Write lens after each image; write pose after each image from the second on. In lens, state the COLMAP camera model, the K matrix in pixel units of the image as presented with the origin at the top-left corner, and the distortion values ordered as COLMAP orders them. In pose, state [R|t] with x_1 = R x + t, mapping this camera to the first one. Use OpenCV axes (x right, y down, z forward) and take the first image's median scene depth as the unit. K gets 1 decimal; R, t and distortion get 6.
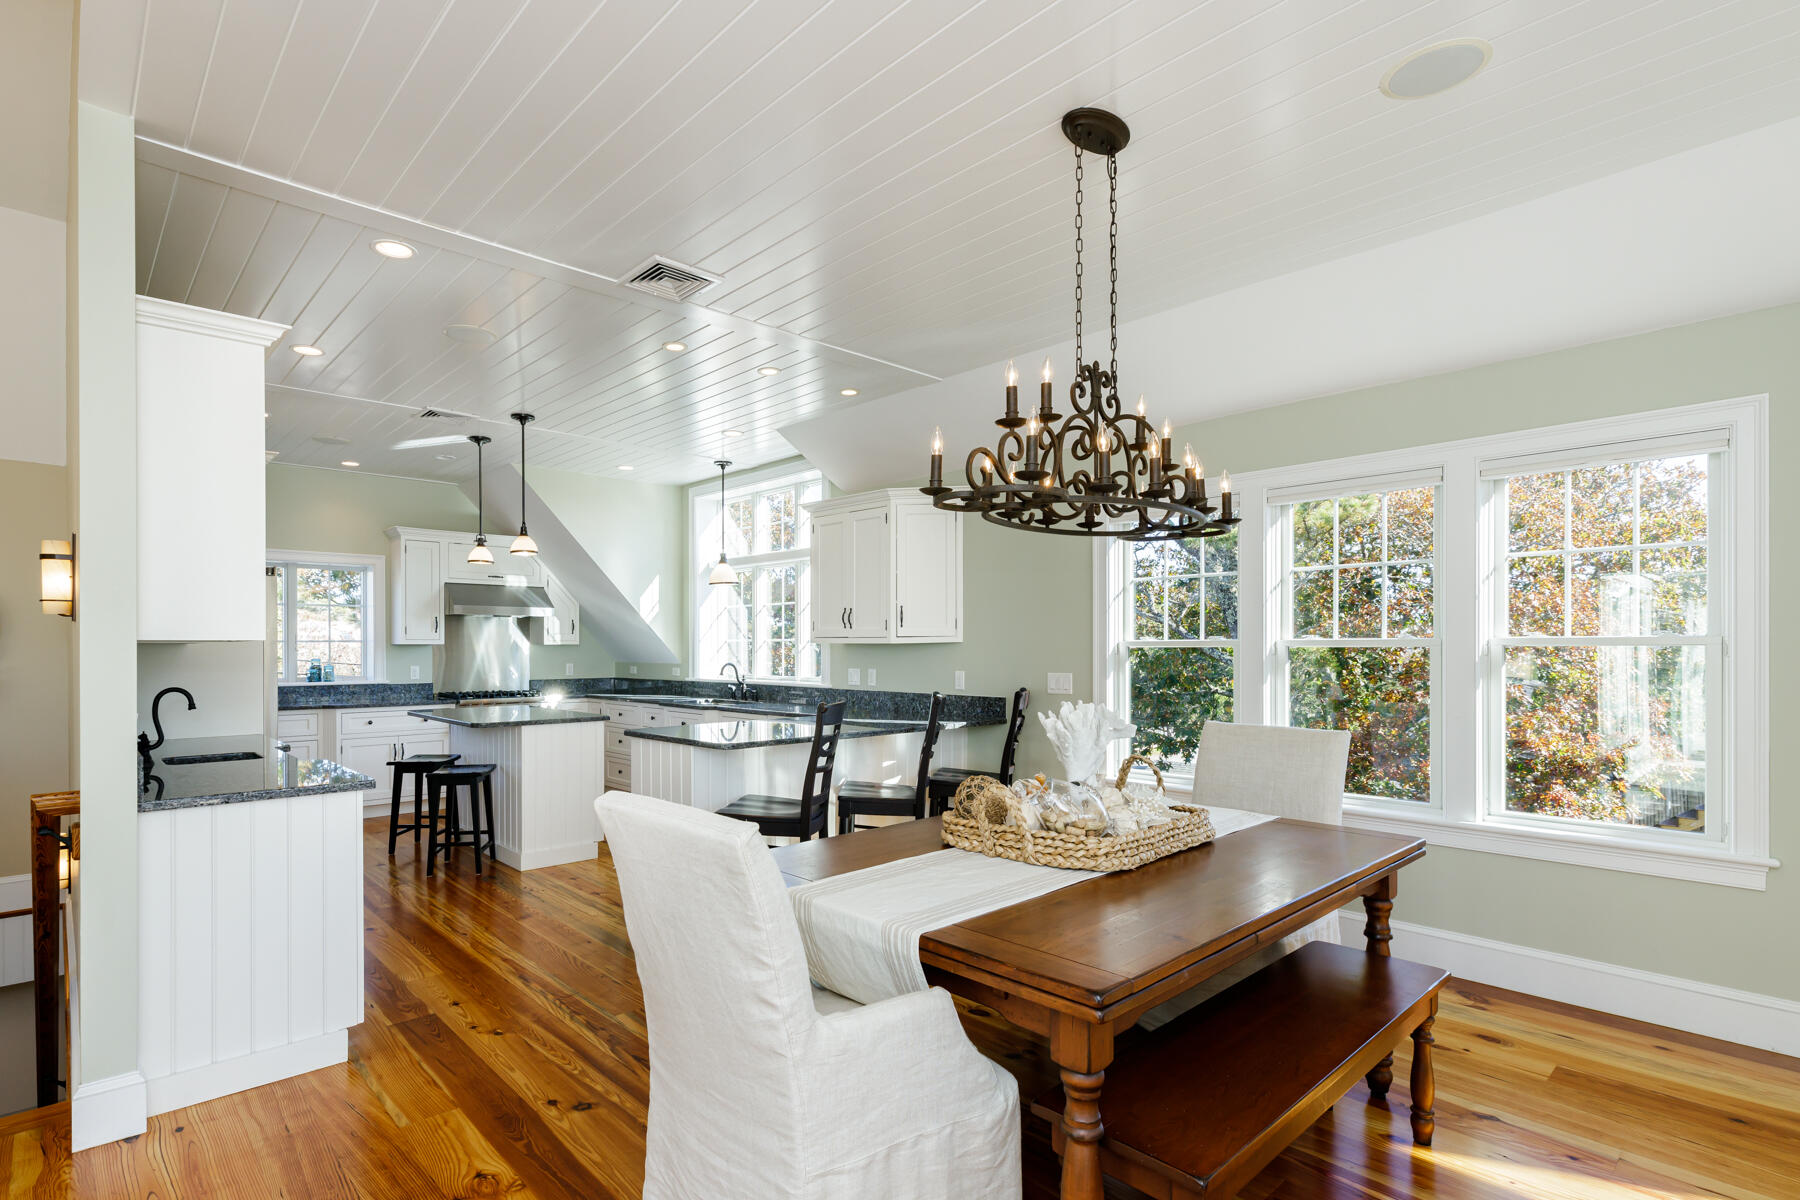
lens RADIAL K [[876.3, 0, 898.4], [0, 876.3, 646.6], [0, 0, 1]] dist [-0.000448, -0.000016]
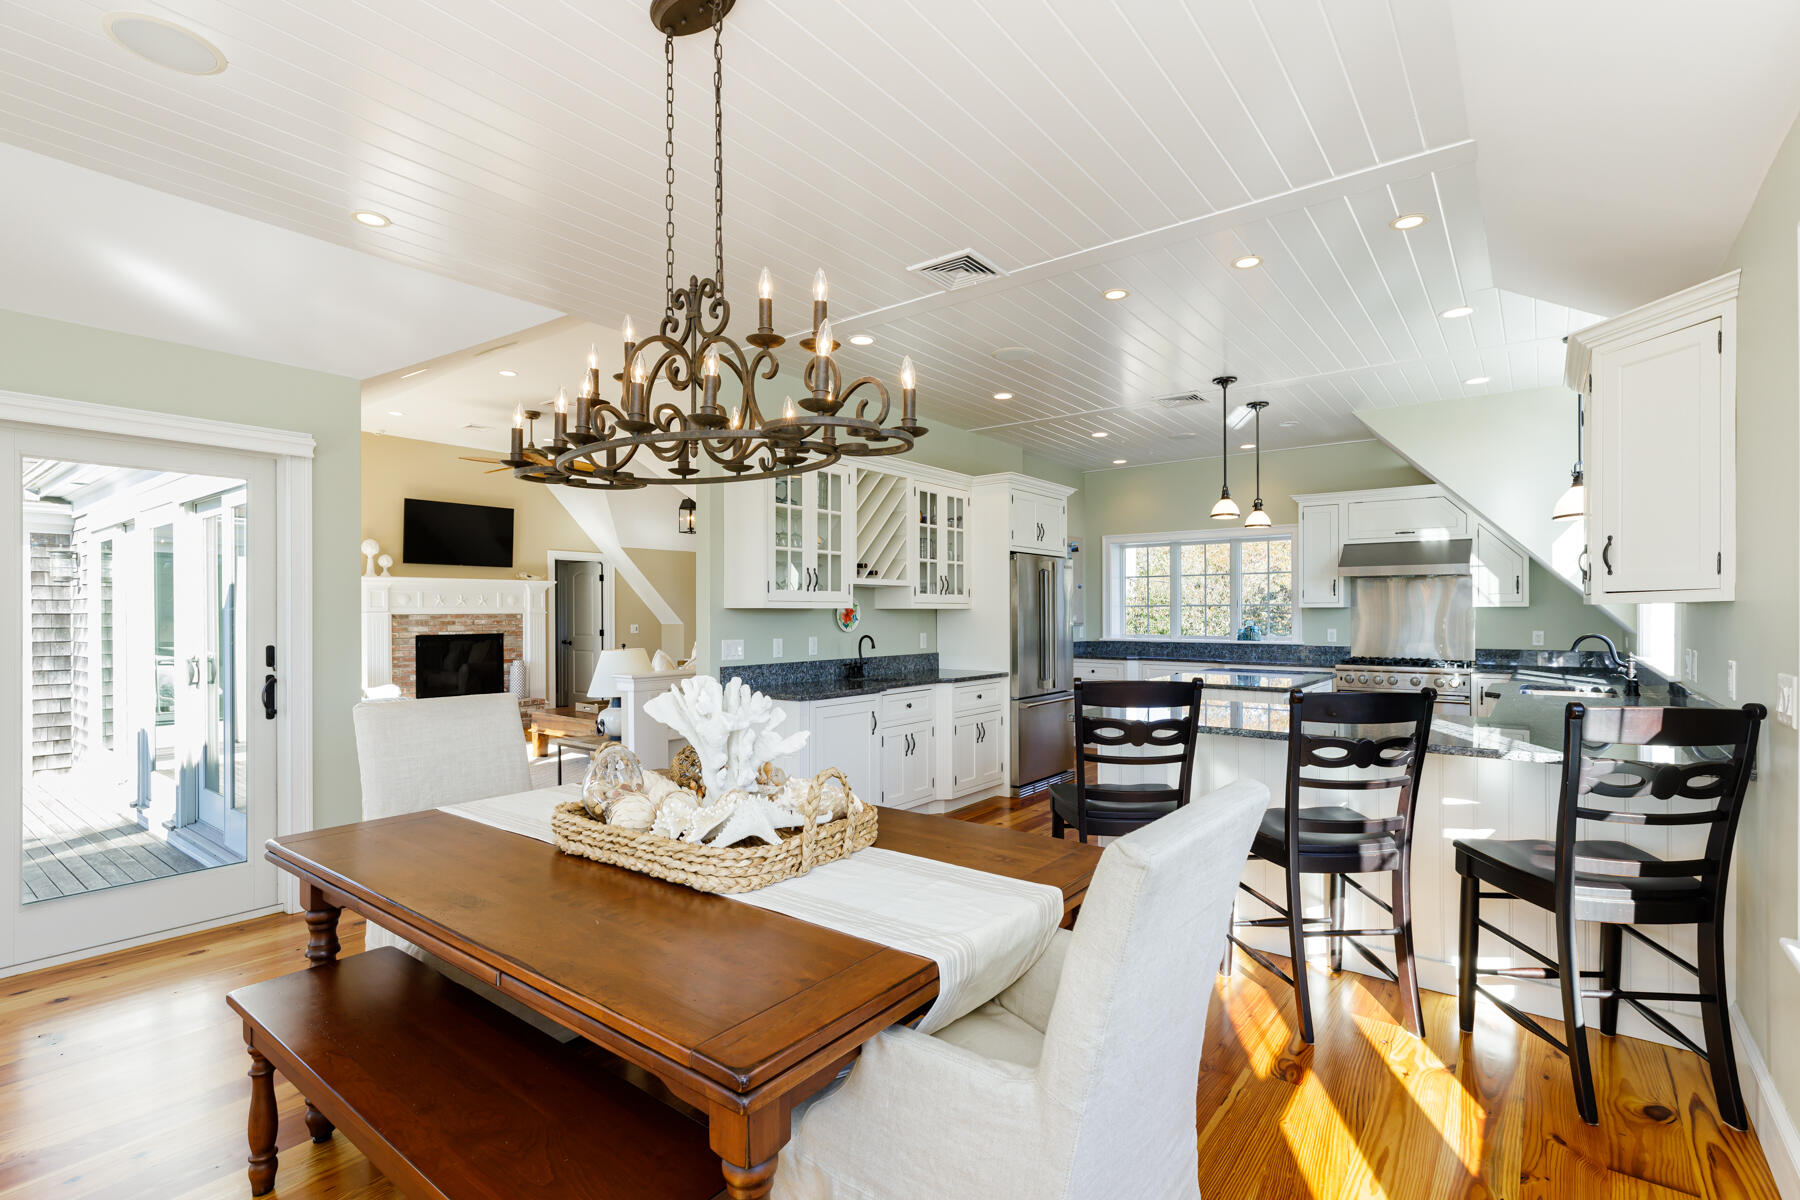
lens RADIAL K [[868.1, 0, 900.0], [0, 868.1, 600.0], [0, 0, 1]] dist [-0.000571, -0.000006]
pose [[0.165986, -0.010830, -0.986069, 1.068238], [0.001349, 0.999941, -0.010756, -0.002908], [0.986127, 0.000455, 0.165991, 1.042898]]
